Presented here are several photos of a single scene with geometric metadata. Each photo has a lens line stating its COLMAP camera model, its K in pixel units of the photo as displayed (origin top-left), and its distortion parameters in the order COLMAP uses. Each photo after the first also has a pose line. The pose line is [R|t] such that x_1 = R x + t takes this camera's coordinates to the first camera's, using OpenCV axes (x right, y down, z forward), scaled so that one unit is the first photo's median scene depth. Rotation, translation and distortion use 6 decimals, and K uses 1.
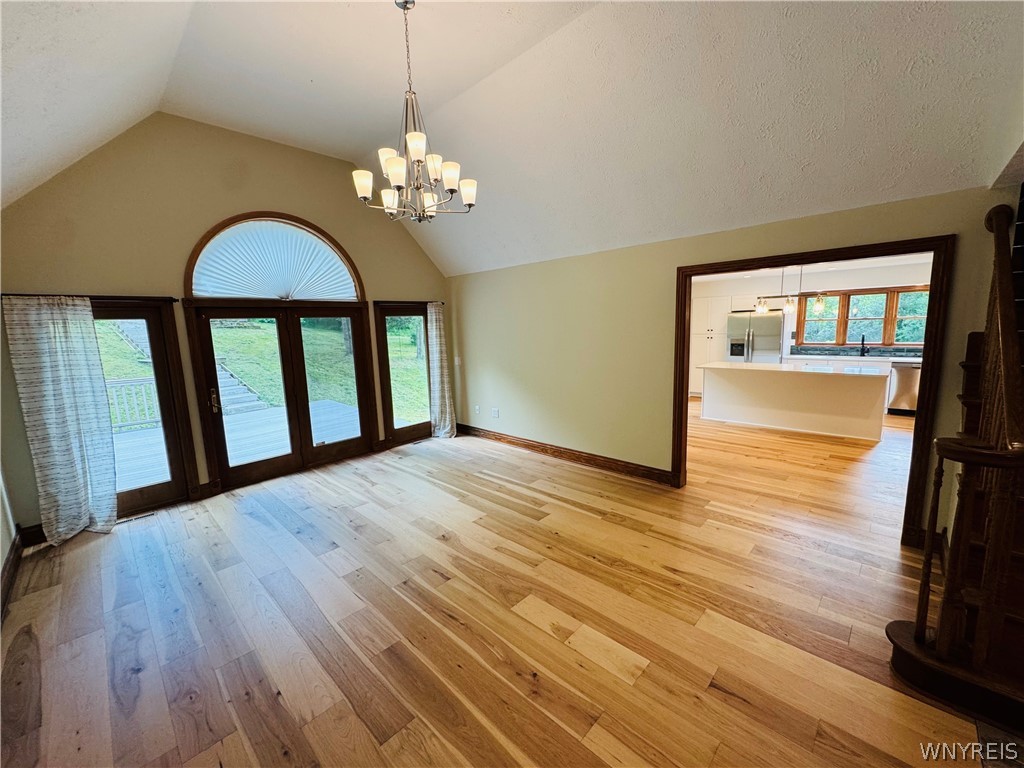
lens RADIAL K [[410.5, 0, 512.0], [0, 410.5, 384.0], [0, 0, 1]] dist [-0.002104, 0.000071]
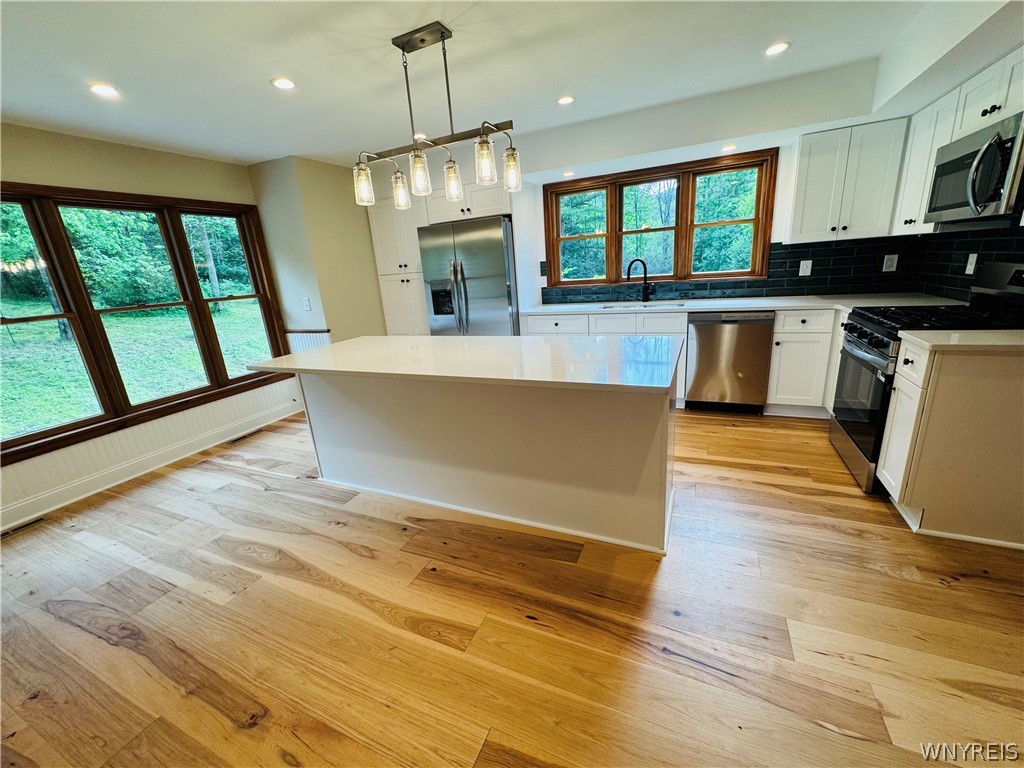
lens RADIAL K [[407.9, 0, 512.0], [0, 407.9, 384.0], [0, 0, 1]] dist [-0.000675, -0.000200]
pose [[0.943296, -0.130113, 0.305389, 0.489970], [0.091287, 0.986188, 0.138201, -0.048696], [-0.319153, -0.102487, 0.942145, 0.515712]]
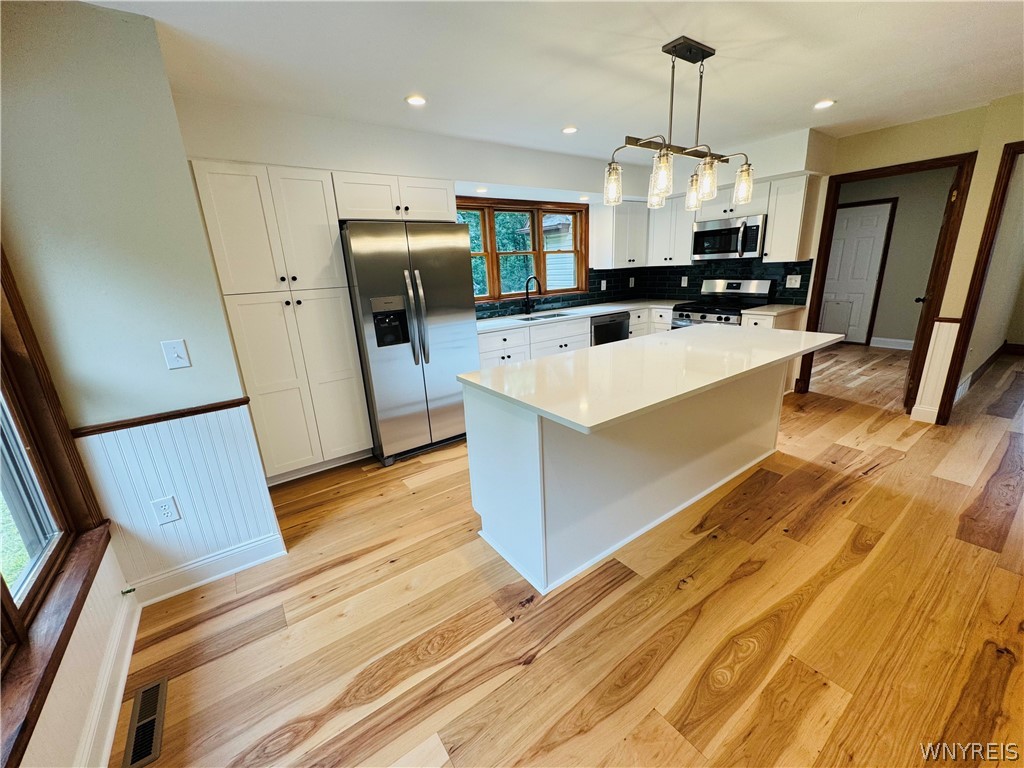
lens RADIAL K [[410.5, 0, 512.0], [0, 410.5, 384.0], [0, 0, 1]] dist [-0.002104, 0.000071]
pose [[0.187856, -0.248152, 0.950332, 0.219477], [0.182401, 0.959541, 0.214501, -0.100788], [-0.965111, 0.133046, 0.225518, 0.869045]]
